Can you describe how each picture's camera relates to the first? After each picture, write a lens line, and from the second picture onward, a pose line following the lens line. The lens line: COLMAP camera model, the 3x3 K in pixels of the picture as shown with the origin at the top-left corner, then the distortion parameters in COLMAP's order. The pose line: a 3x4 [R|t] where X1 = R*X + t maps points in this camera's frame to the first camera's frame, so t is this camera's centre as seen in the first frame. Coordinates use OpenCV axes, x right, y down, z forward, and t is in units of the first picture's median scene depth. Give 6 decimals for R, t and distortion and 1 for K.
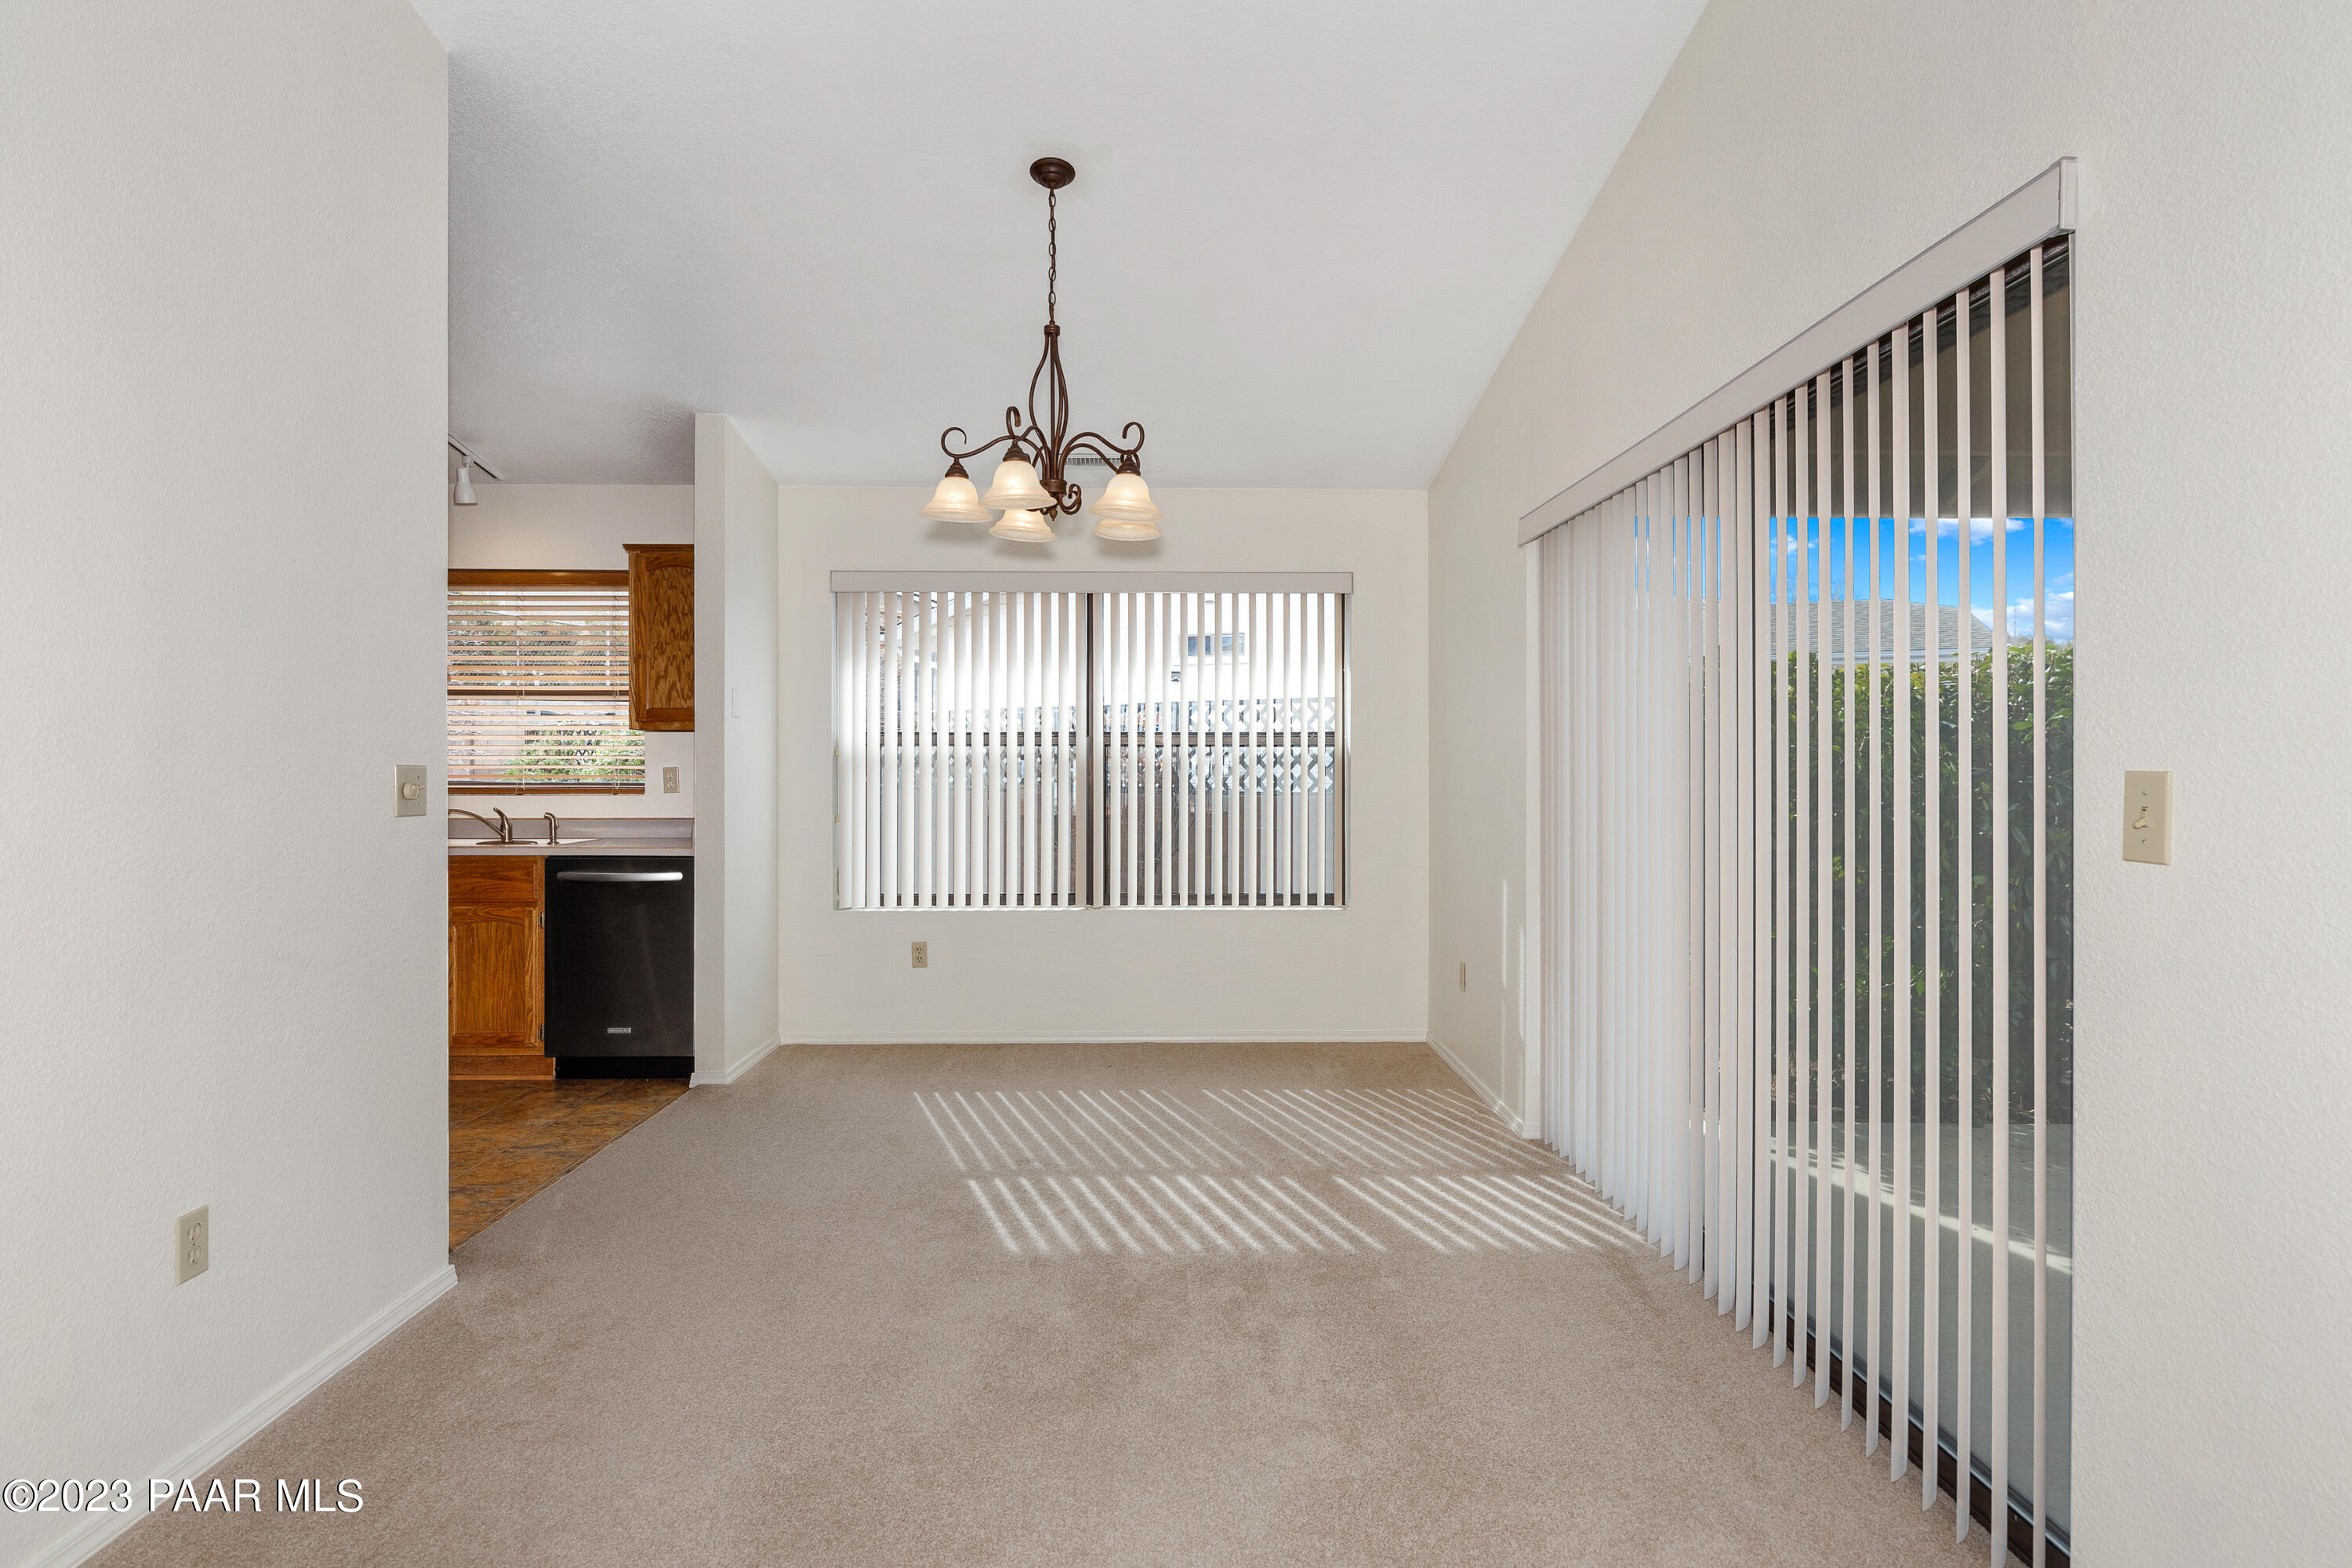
lens RADIAL K [[1111.5, 0, 1166.4], [0, 1111.5, 769.1], [0, 0, 1]] dist [0.005520, 0.000373]
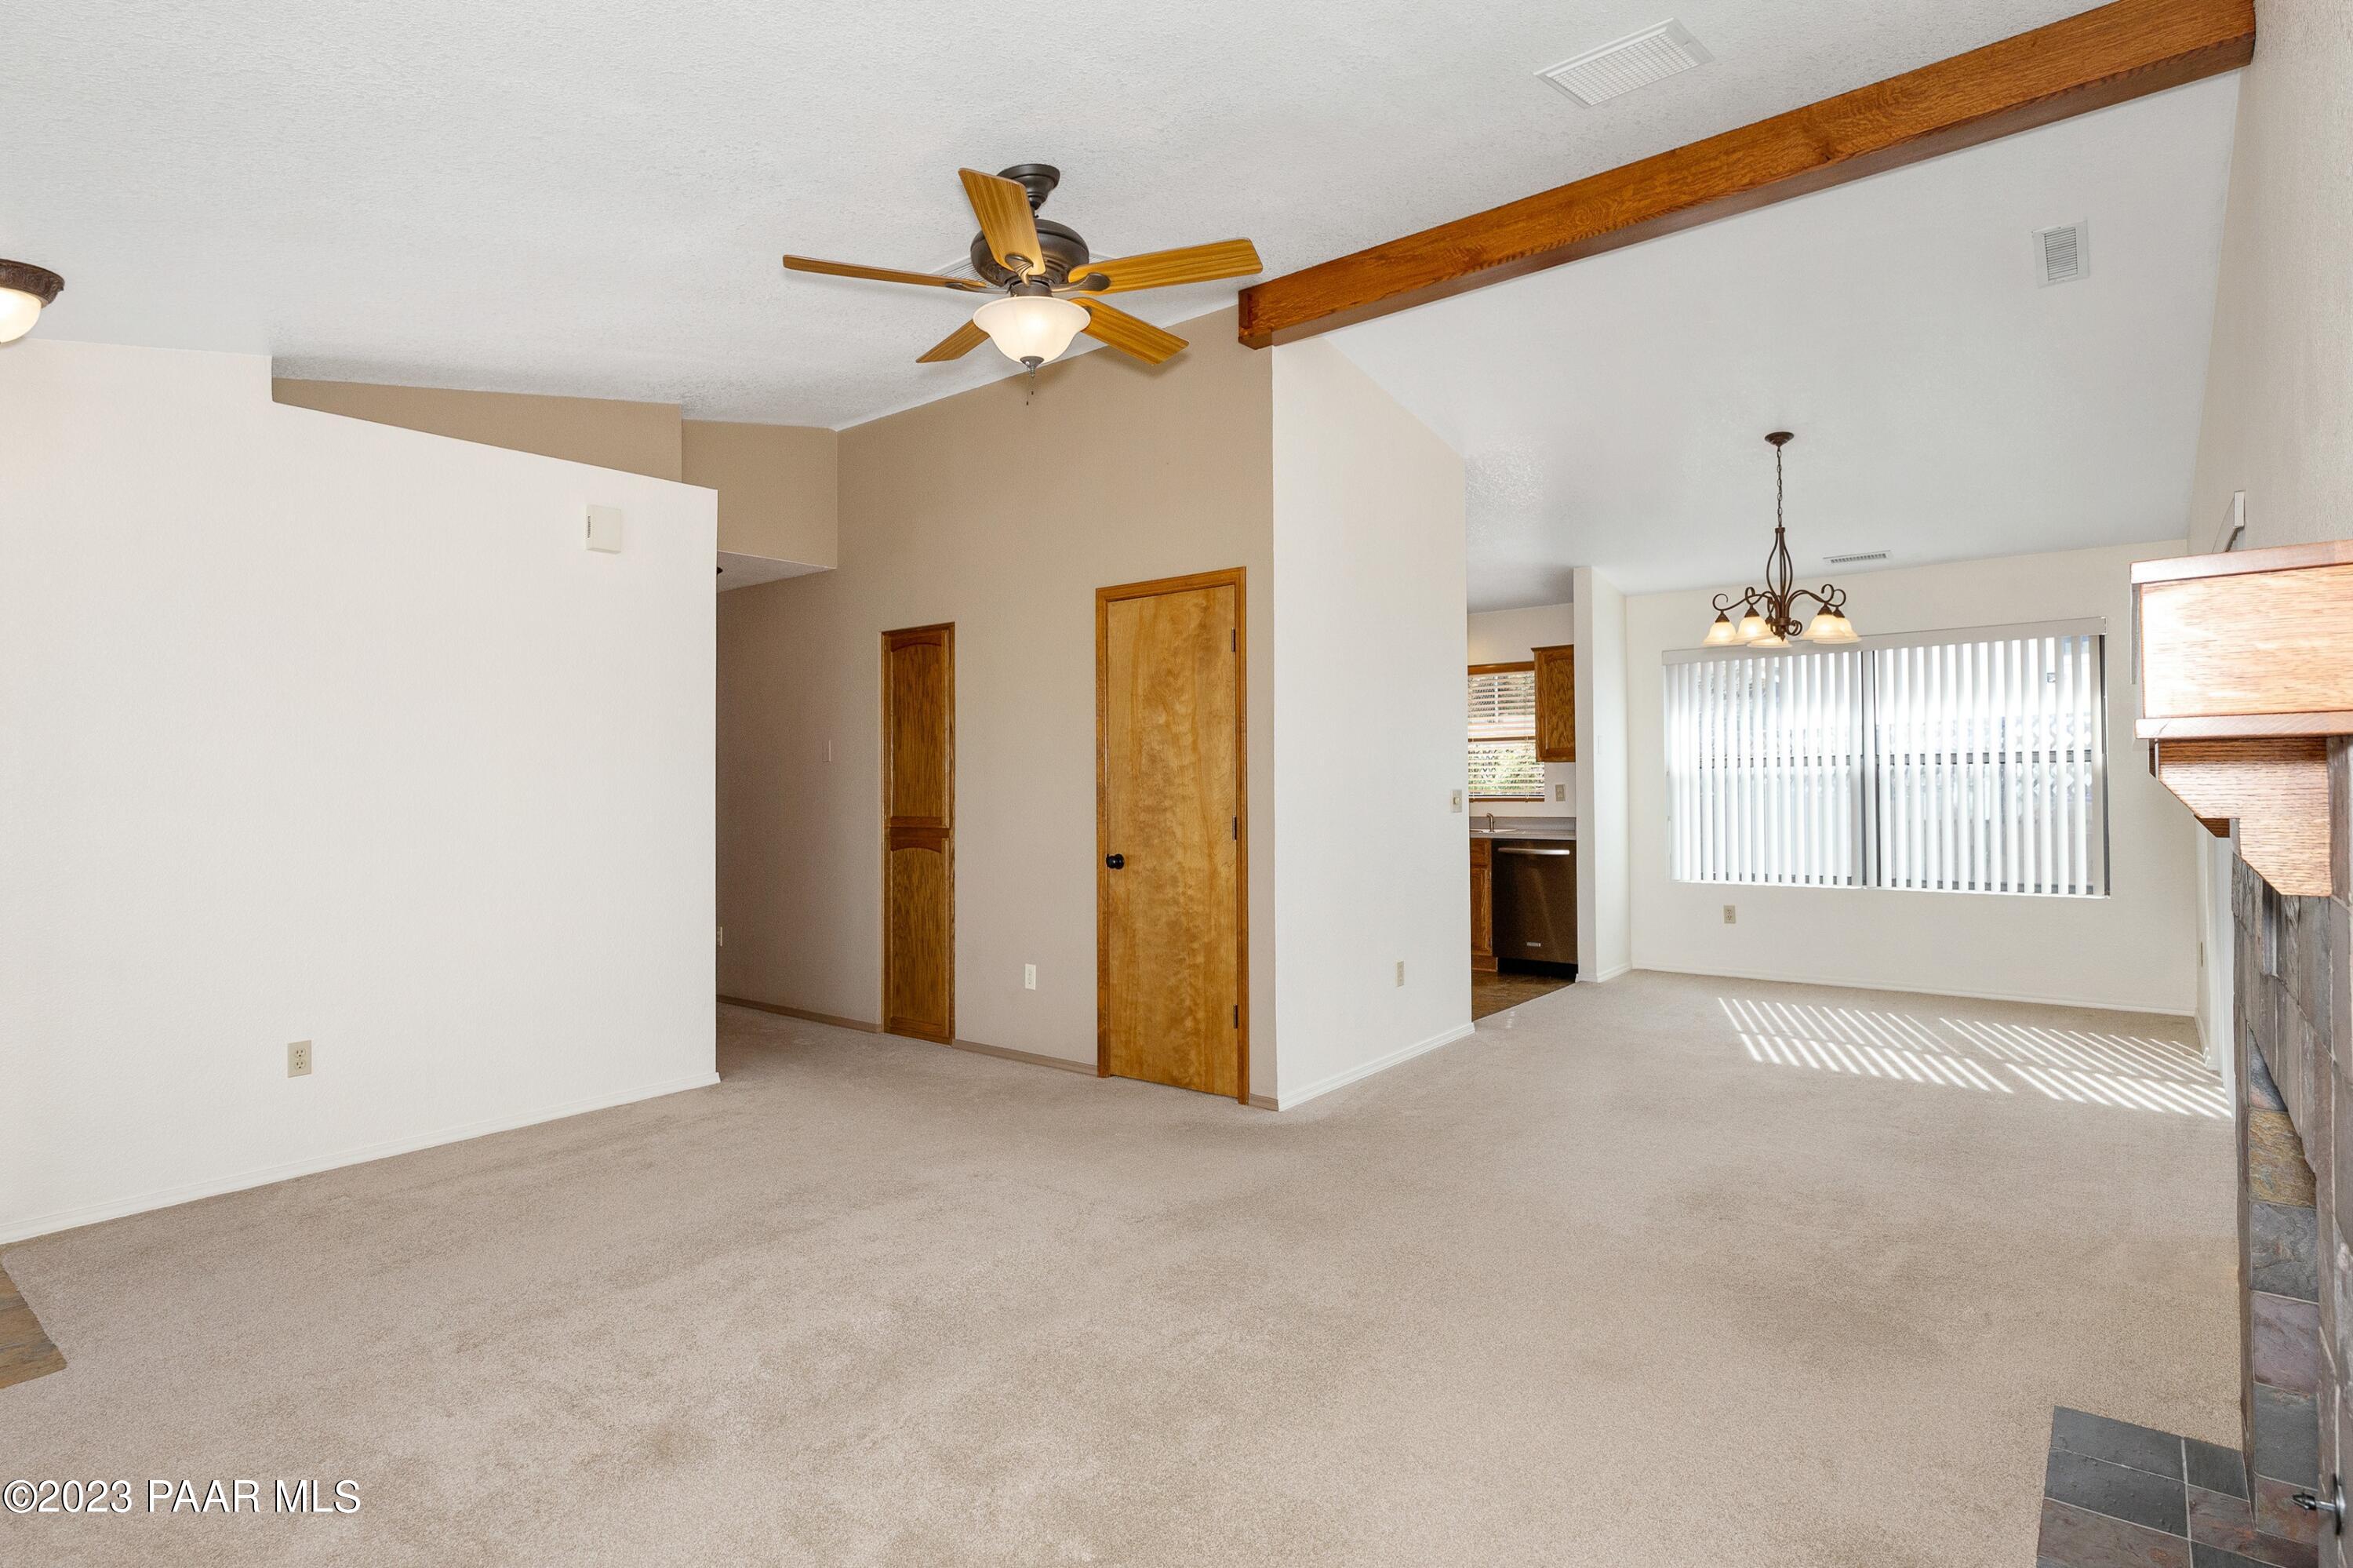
lens RADIAL K [[1244.1, 0, 1173.1], [0, 1244.1, 787.2], [0, 0, 1]] dist [0.002124, 0.000773]
pose [[0.762063, -0.006657, -0.647469, 0.331897], [0.015165, 0.999856, 0.007569, -0.023045], [0.647326, -0.015587, 0.762054, -0.836326]]
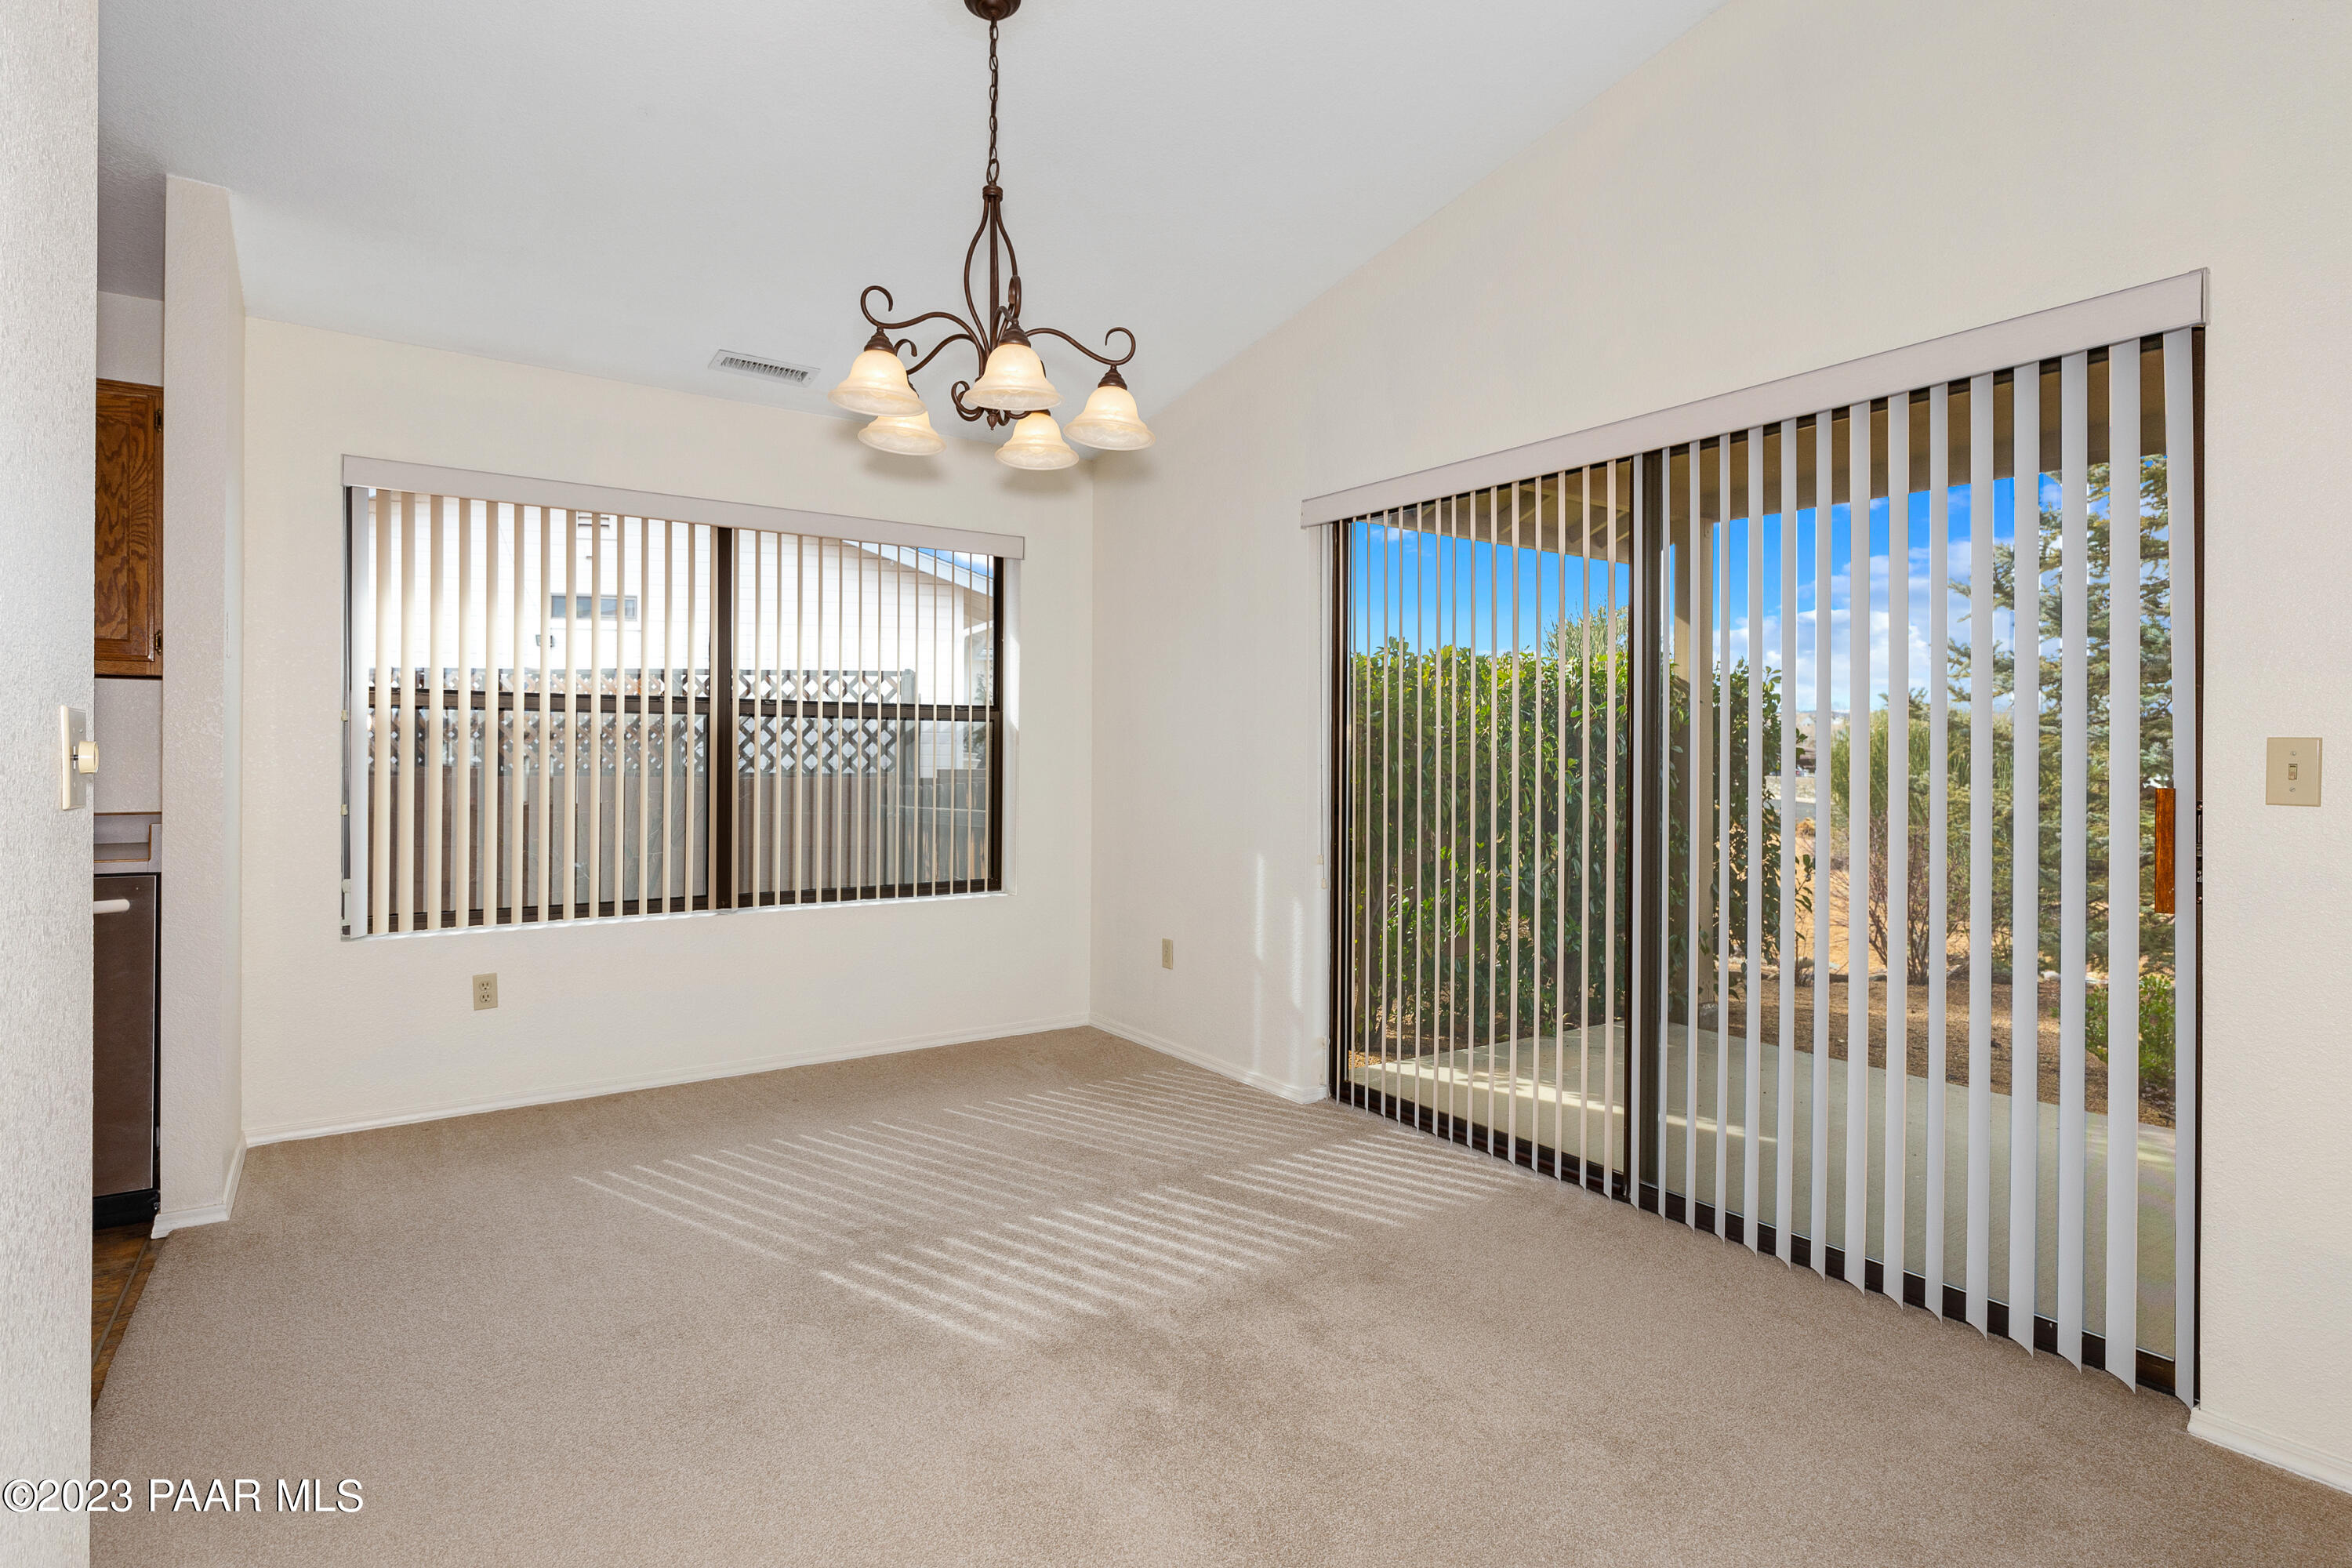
lens RADIAL K [[1111.5, 0, 1160.4], [0, 1111.5, 765.6], [0, 0, 1]] dist [0.005520, 0.000373]
pose [[0.850316, -0.001048, 0.526272, -0.335043], [-0.005574, 0.999924, 0.010997, 0.007806], [-0.526244, -0.012285, 0.850245, 0.196950]]
